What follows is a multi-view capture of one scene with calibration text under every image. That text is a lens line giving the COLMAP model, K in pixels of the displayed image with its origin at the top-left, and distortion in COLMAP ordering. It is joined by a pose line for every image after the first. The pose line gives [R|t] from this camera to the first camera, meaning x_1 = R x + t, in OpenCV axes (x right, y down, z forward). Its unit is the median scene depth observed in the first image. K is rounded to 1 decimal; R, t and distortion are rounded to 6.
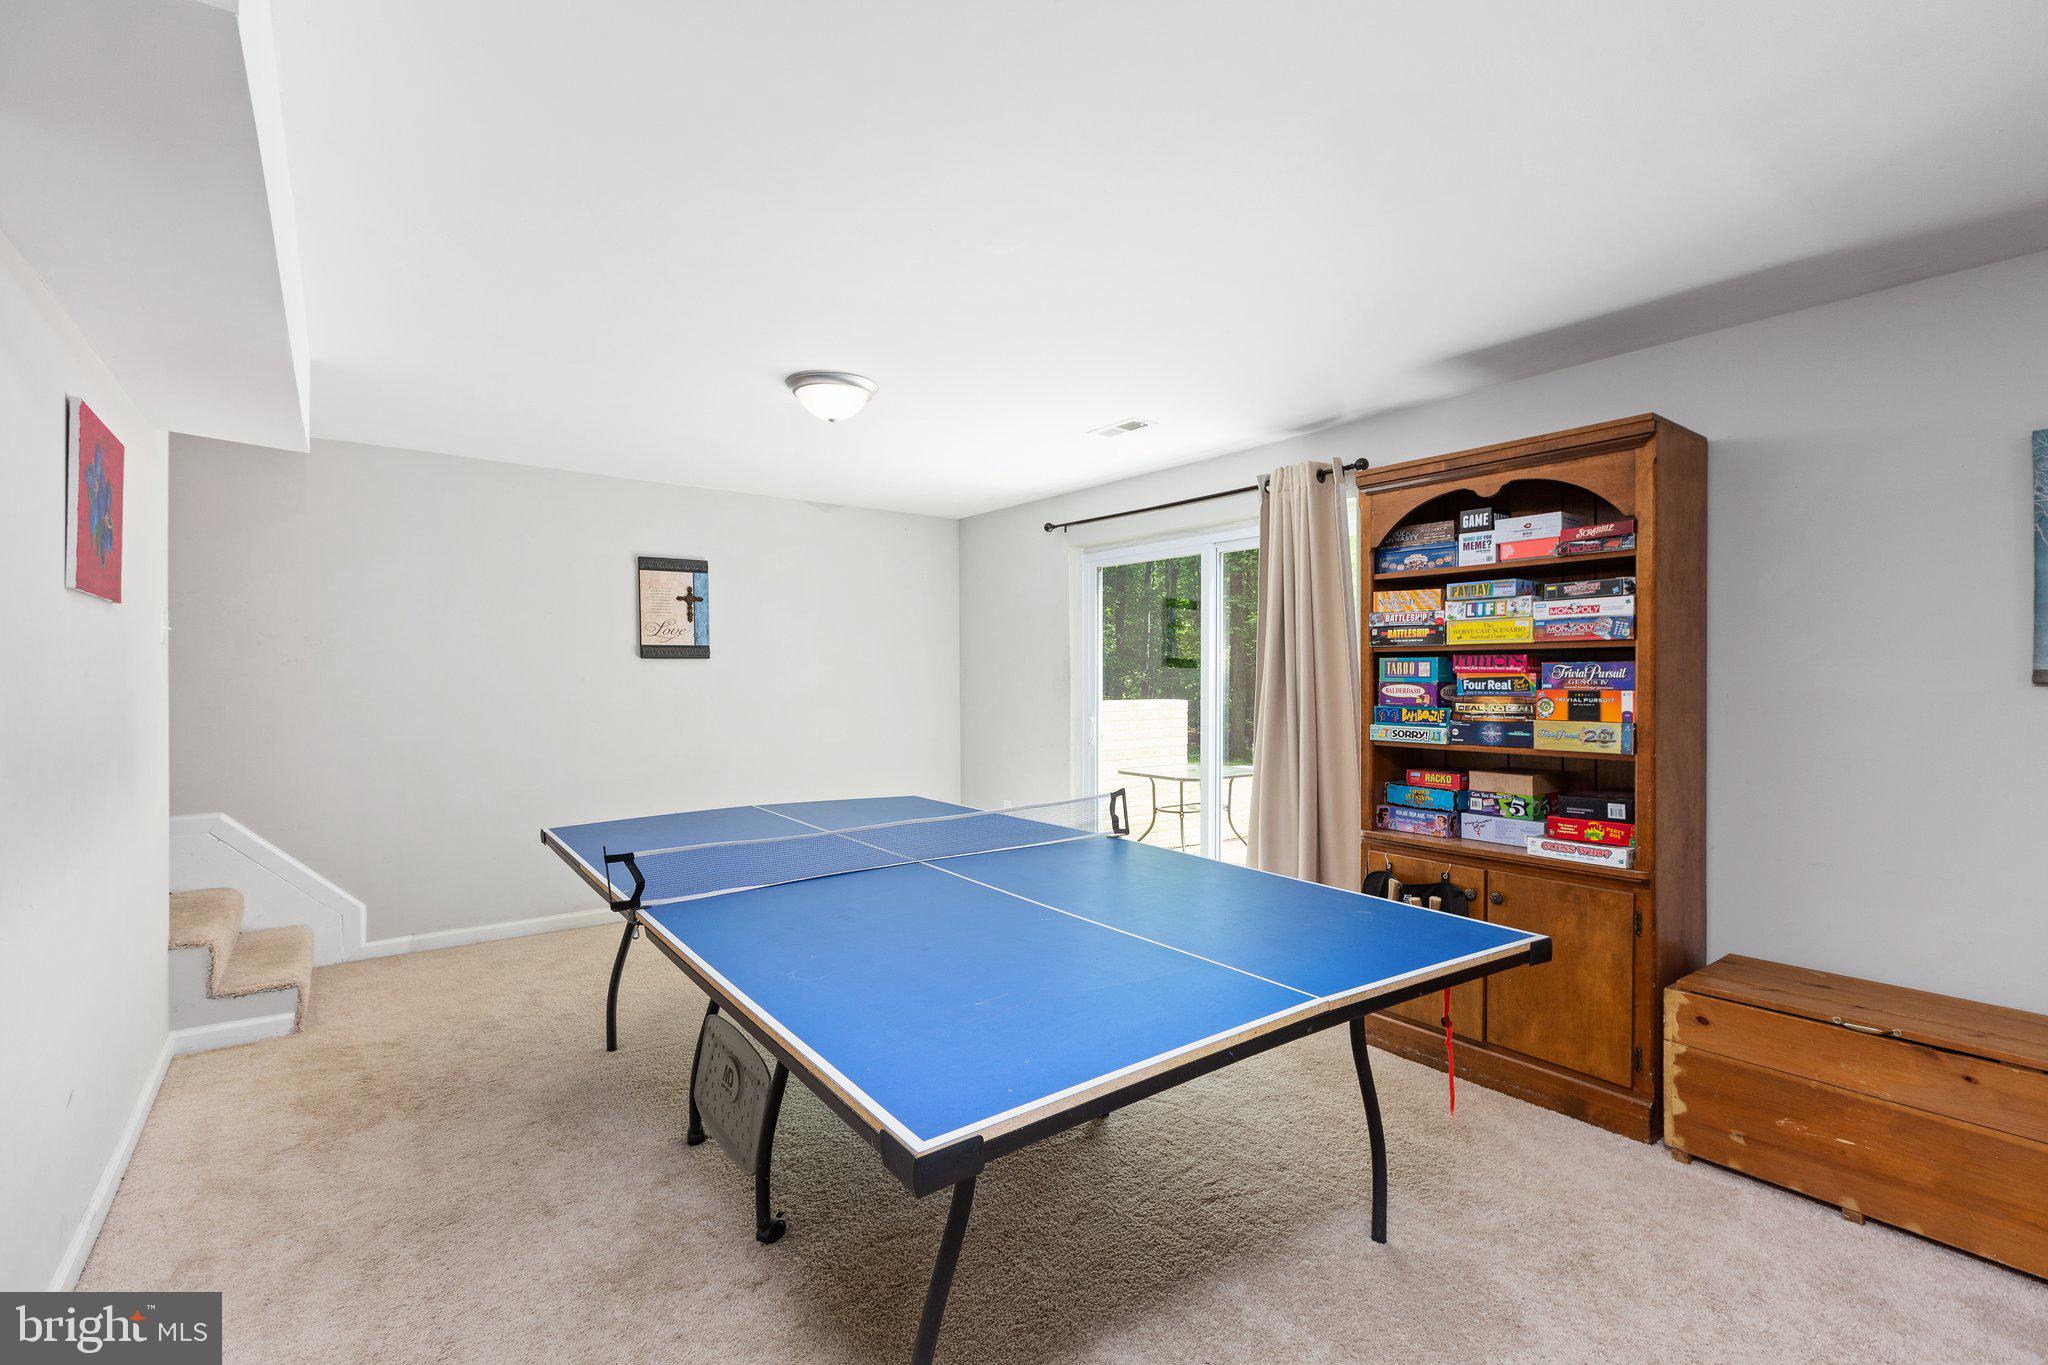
lens RADIAL K [[902.0, 0, 1024.0], [0, 902.0, 682.5], [0, 0, 1]] dist [0.003119, 0.000223]
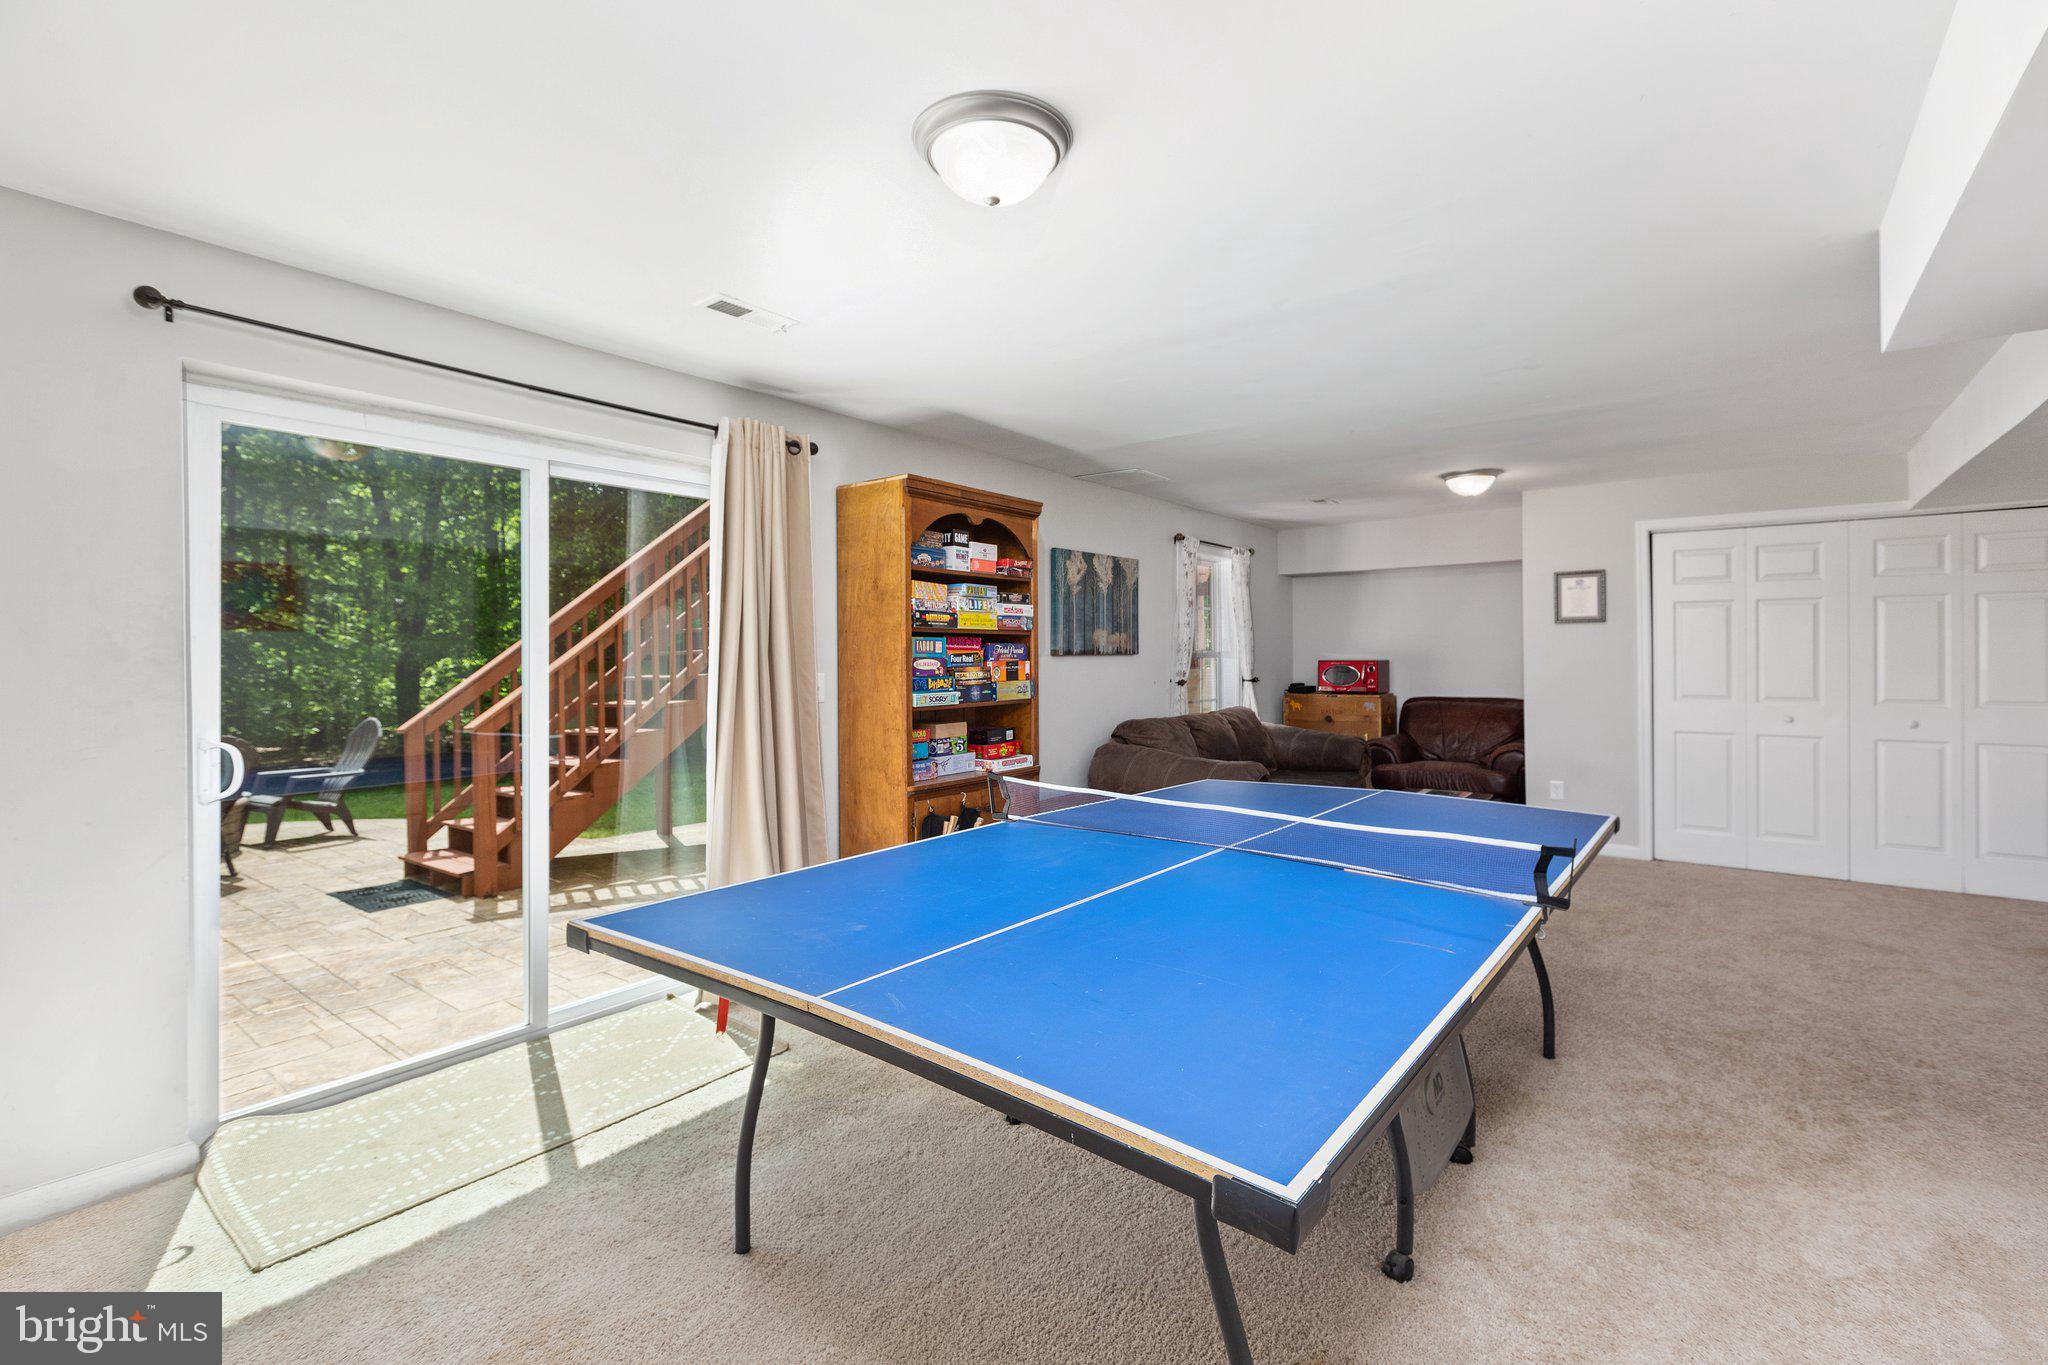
lens RADIAL K [[924.4, 0, 1023.8], [0, 924.4, 645.3], [0, 0, 1]] dist [0.001069, -0.000788]
pose [[-0.266219, 0.005570, 0.963896, -0.861277], [0.006181, 0.999973, -0.004072, -0.011280], [-0.963893, 0.004874, -0.266246, 1.267722]]
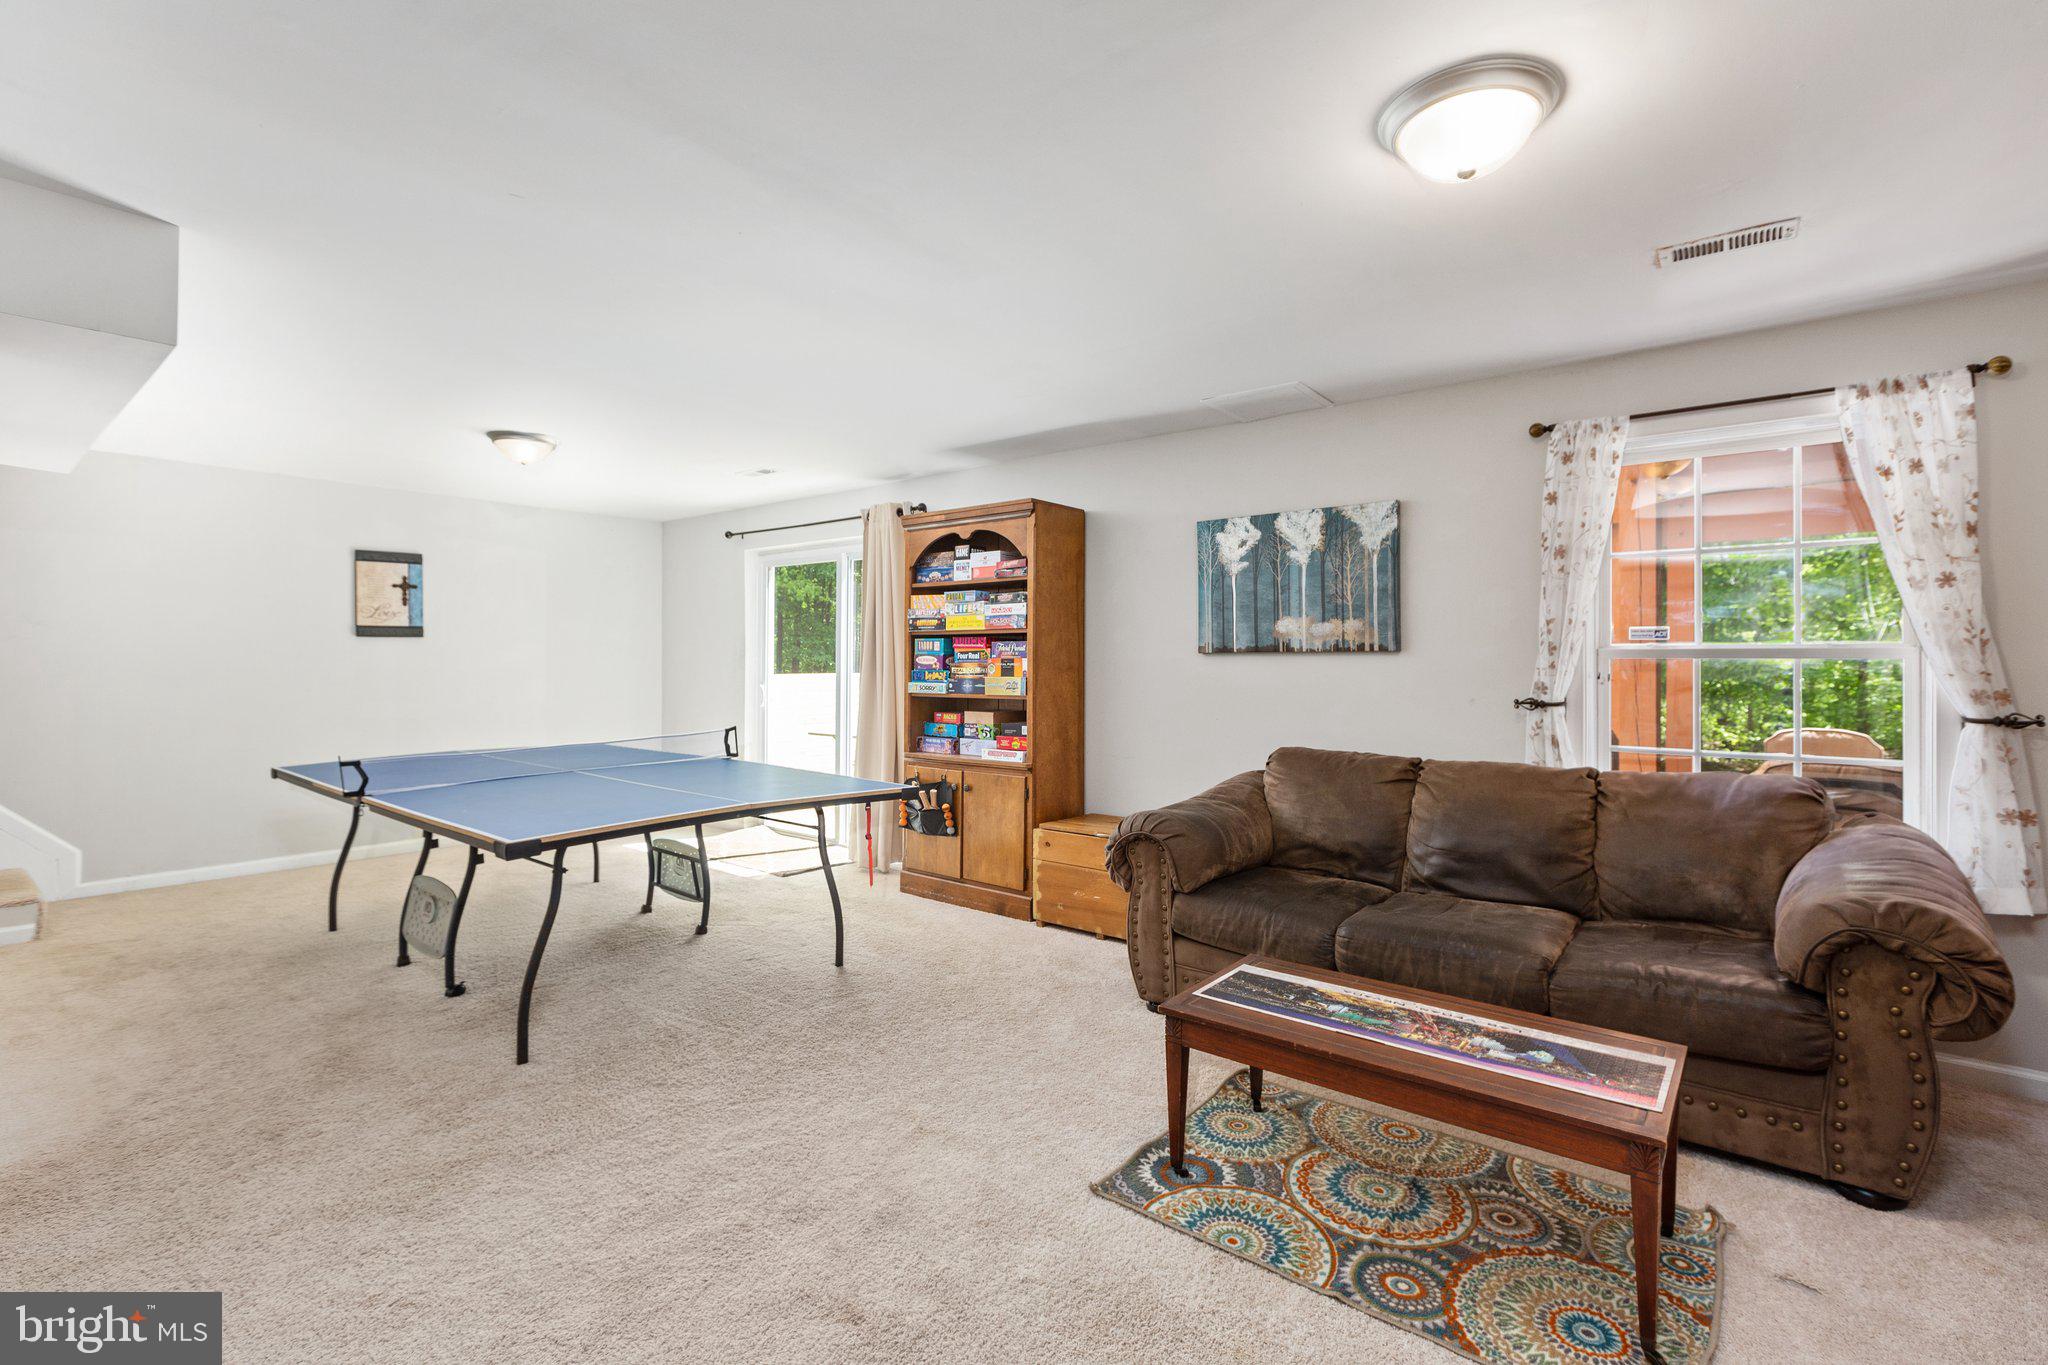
lens RADIAL K [[924.4, 0, 1023.8], [0, 924.4, 645.3], [0, 0, 1]] dist [0.001069, -0.000788]
pose [[0.972433, 0.004633, 0.233137, 0.224510], [0.000954, 0.999715, -0.023844, 0.022878], [-0.233181, 0.023409, 0.972152, -0.601777]]
